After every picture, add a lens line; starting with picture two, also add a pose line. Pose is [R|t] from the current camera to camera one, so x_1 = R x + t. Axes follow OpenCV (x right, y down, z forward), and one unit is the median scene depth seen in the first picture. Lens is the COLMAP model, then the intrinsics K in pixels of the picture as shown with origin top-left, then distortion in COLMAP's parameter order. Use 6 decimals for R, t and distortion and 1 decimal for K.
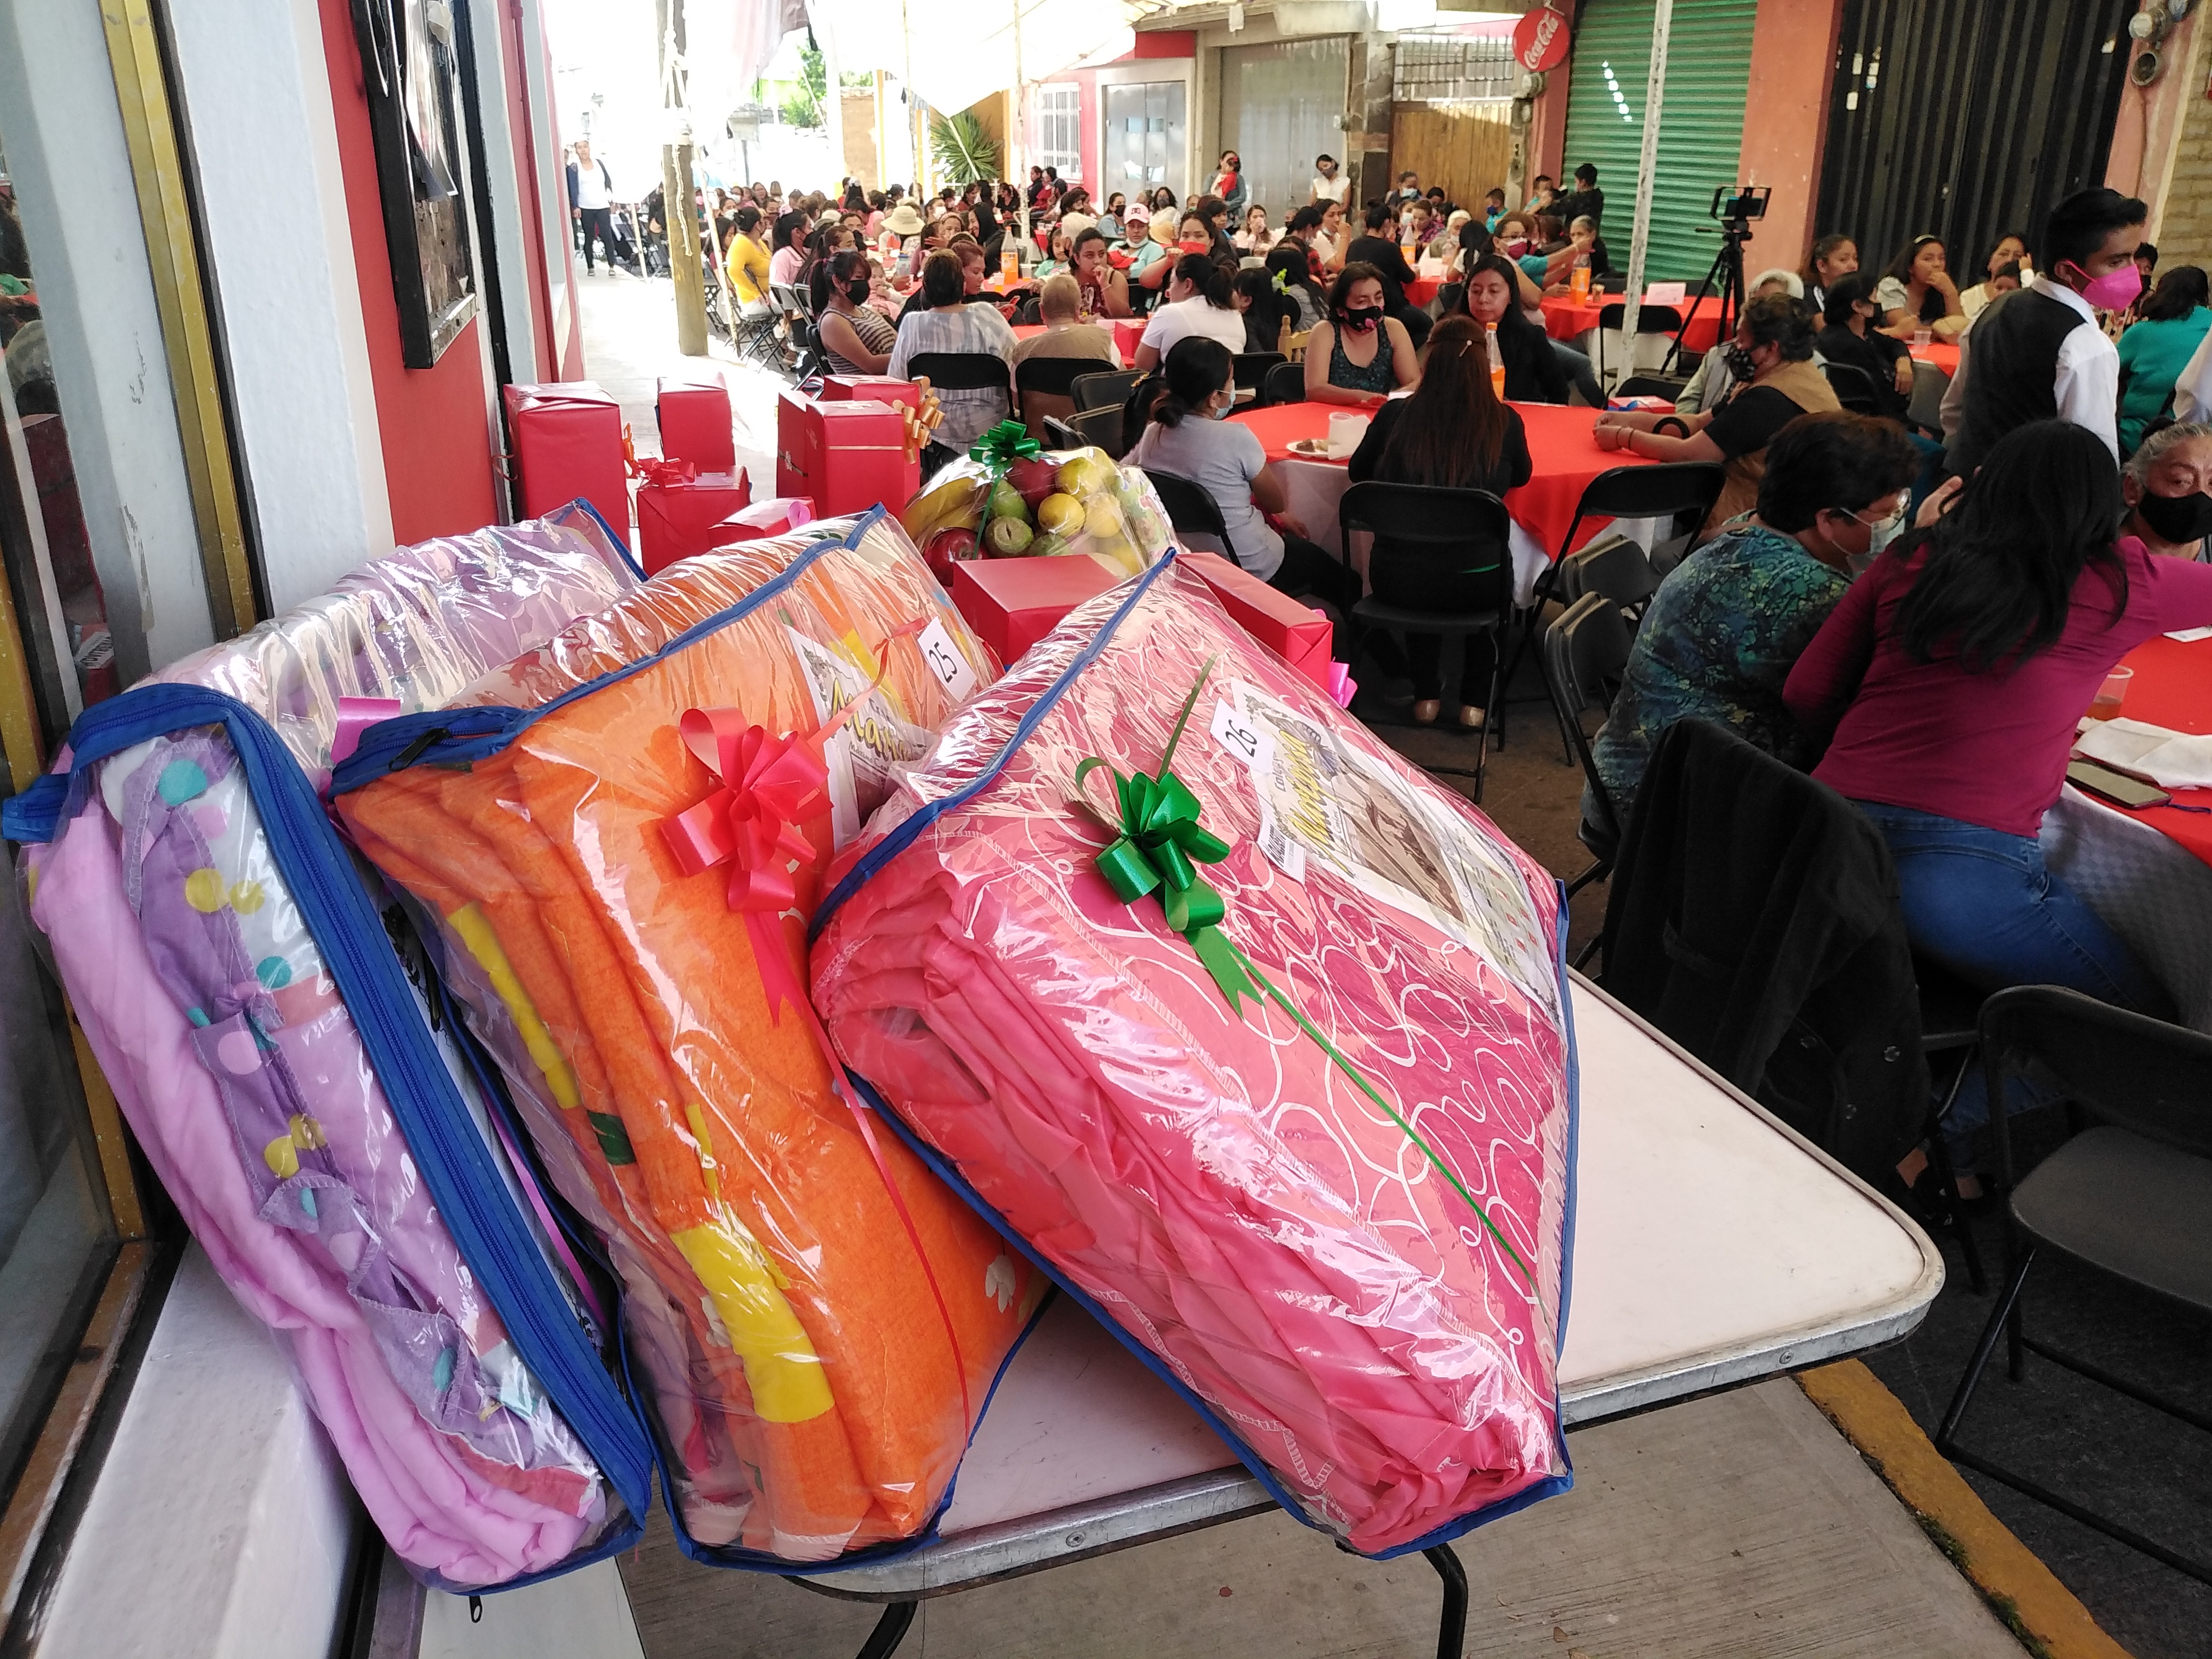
lens RADIAL K [[1772.7, 0, 1156.5], [0, 1772.7, 782.7], [0, 0, 1]] dist [0.029608, -0.065310]
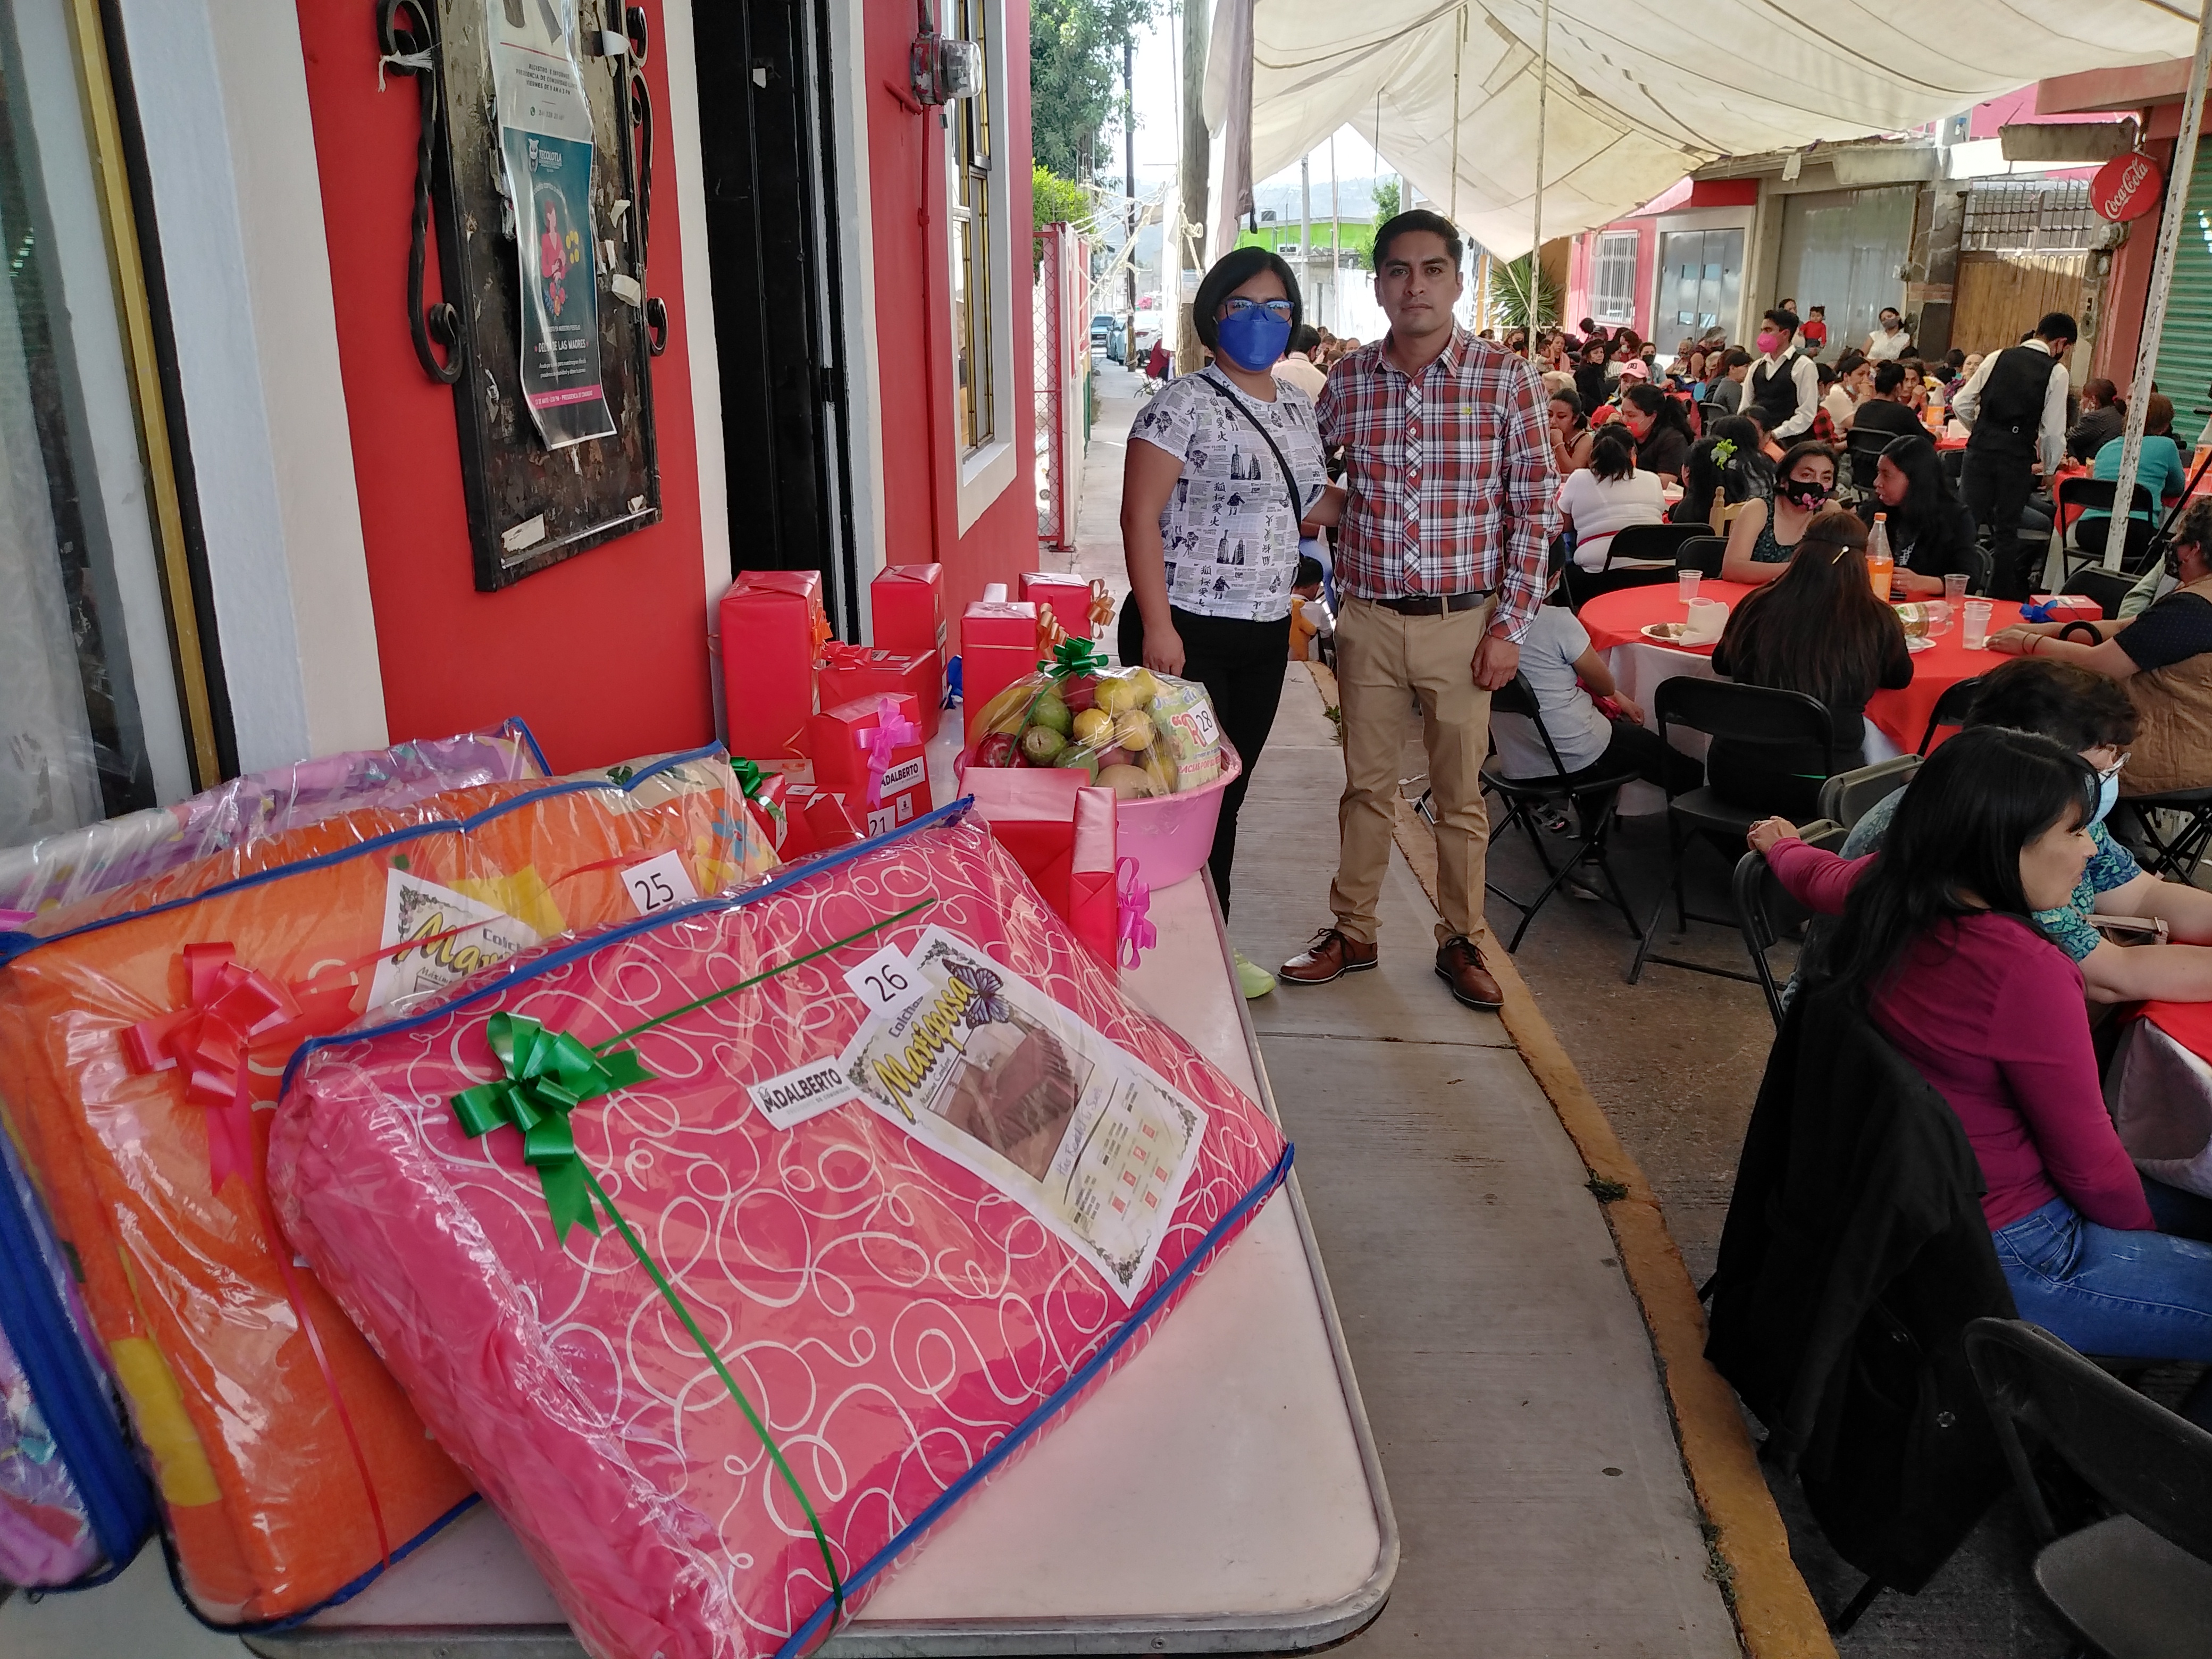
lens RADIAL K [[1772.7, 0, 1156.5], [0, 1772.7, 782.7], [0, 0, 1]] dist [0.029608, -0.065310]
pose [[0.950323, 0.085125, -0.299398, 0.034185], [-0.105654, 0.992988, -0.053030, -0.007028], [0.292785, 0.082028, 0.952653, -0.002705]]
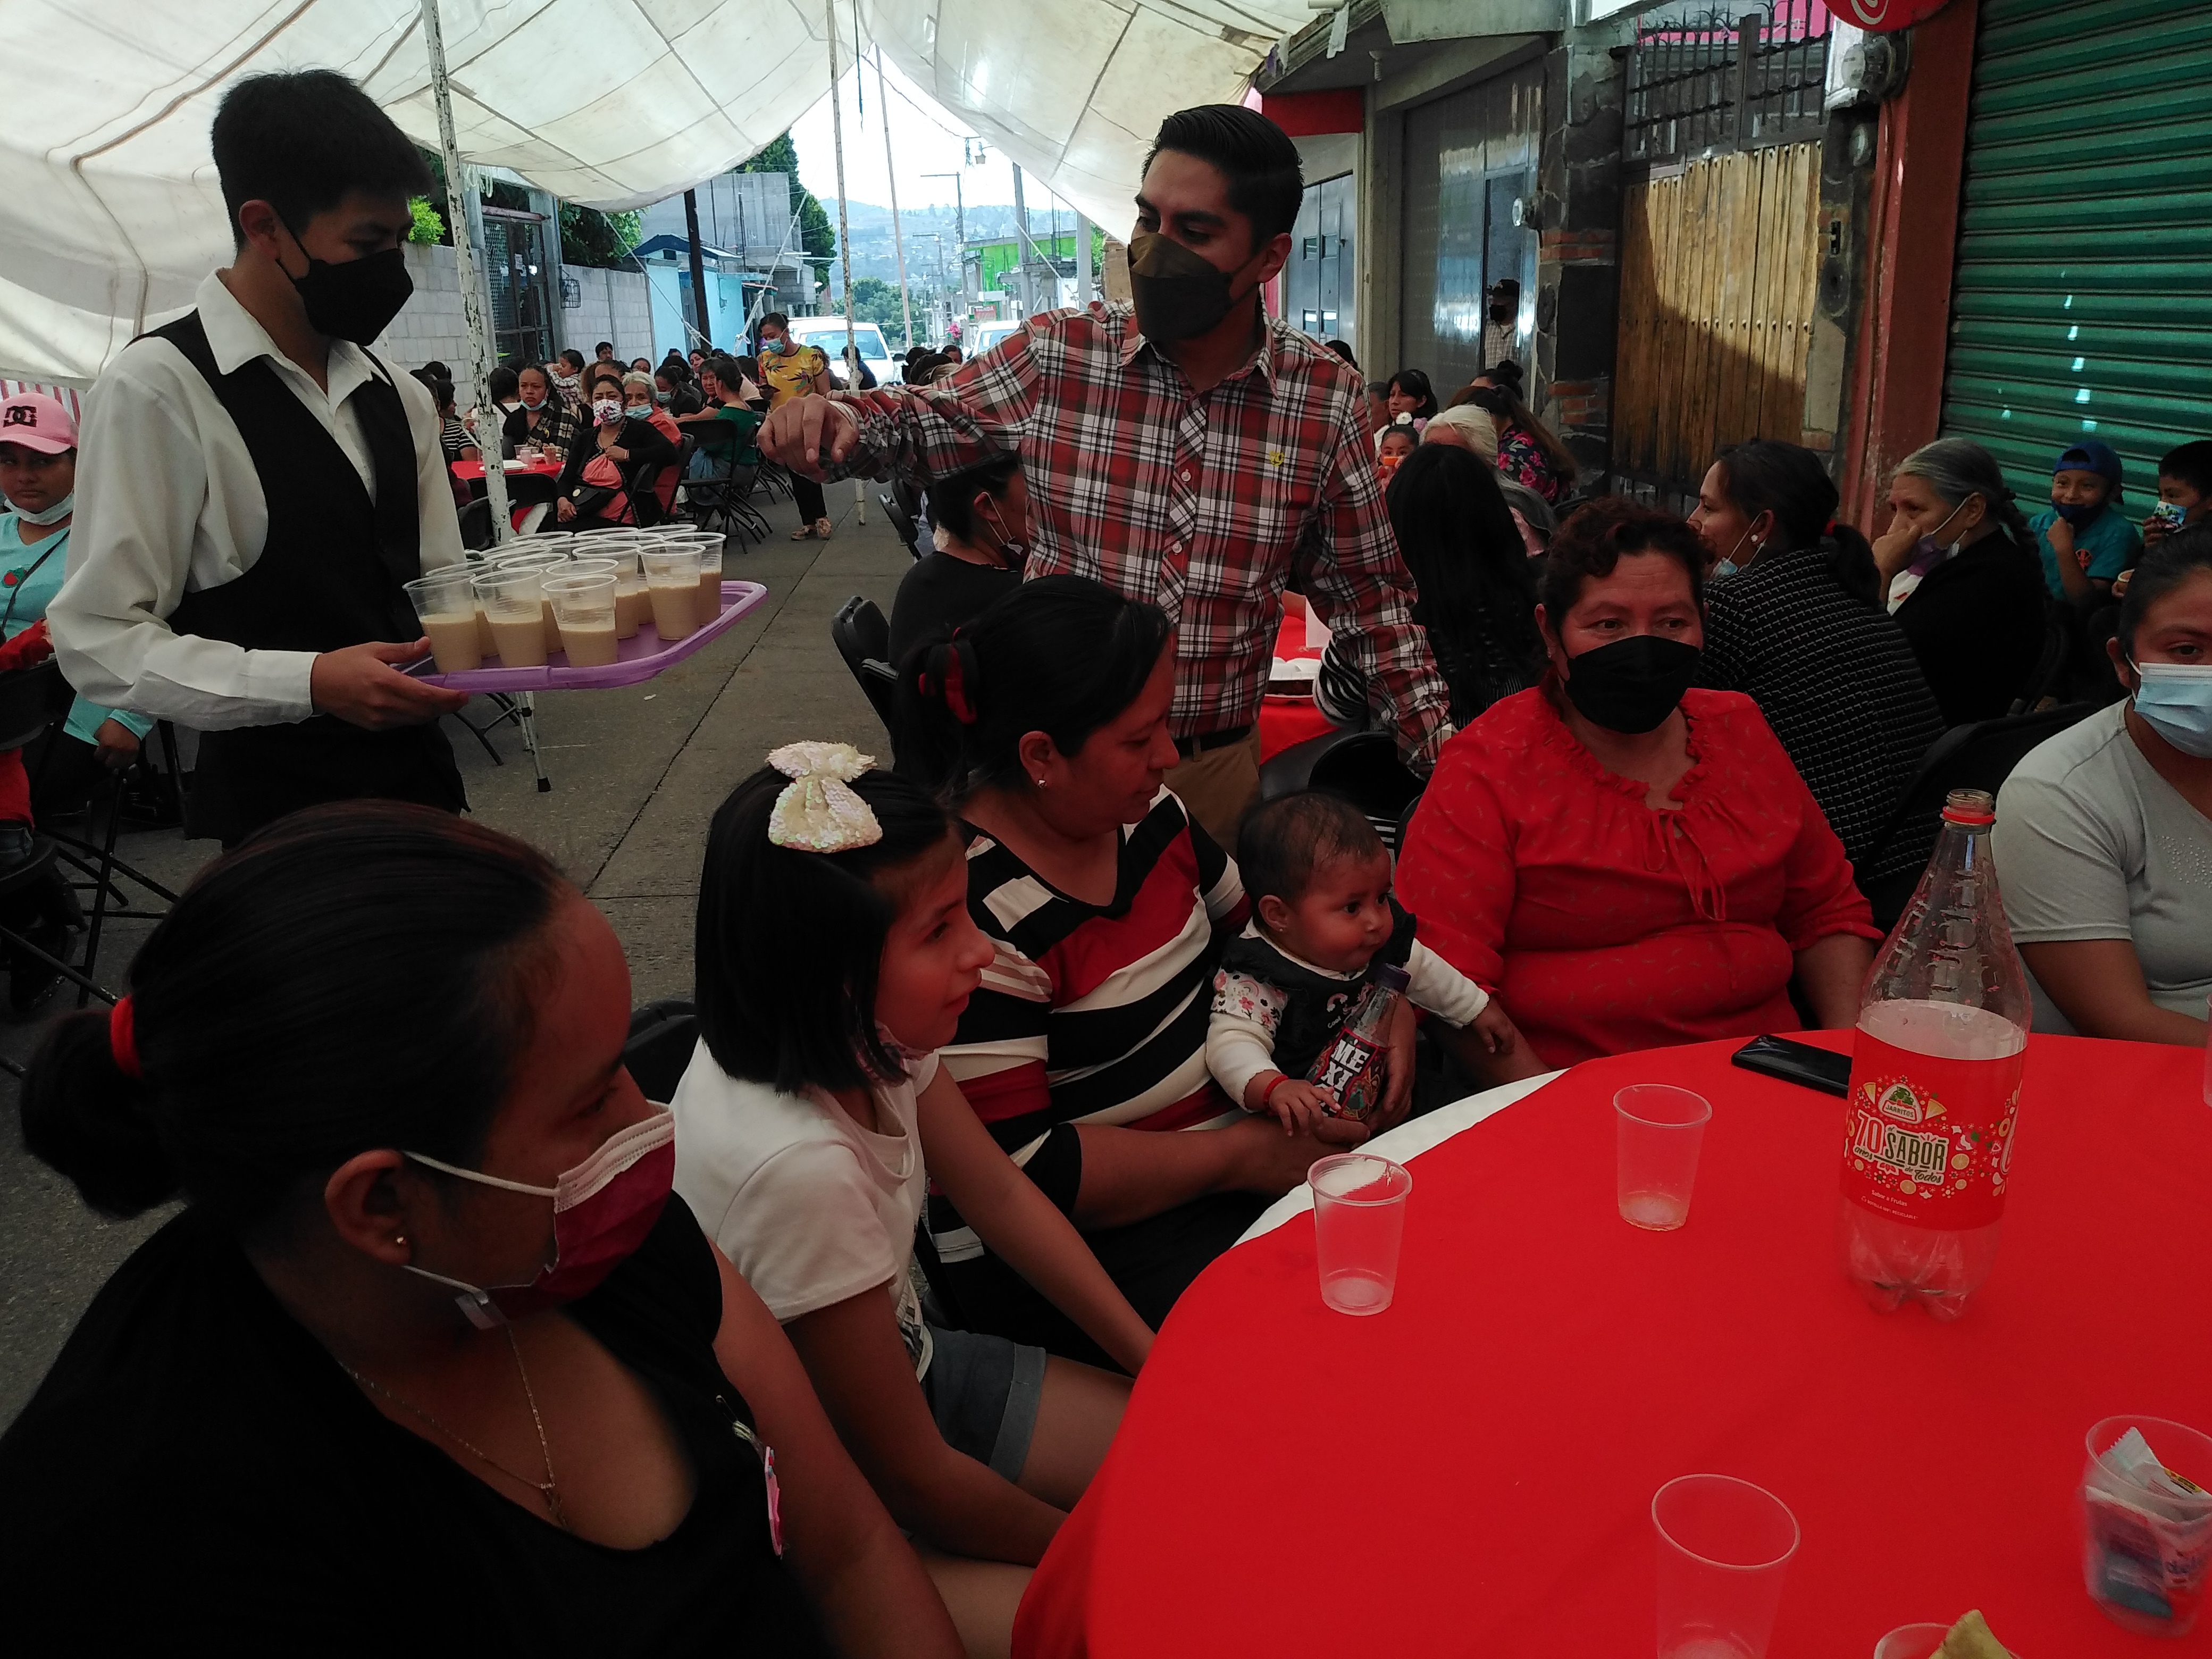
lens RADIAL K [[1772.7, 0, 1156.5], [0, 1772.7, 782.7], [0, 0, 1]] dist [0.029608, -0.065310]
pose [[0.964444, 0.043417, -0.260696, 0.145732], [-0.064837, 0.995139, -0.074132, -0.171441], [0.256210, 0.088398, 0.962571, 0.518067]]
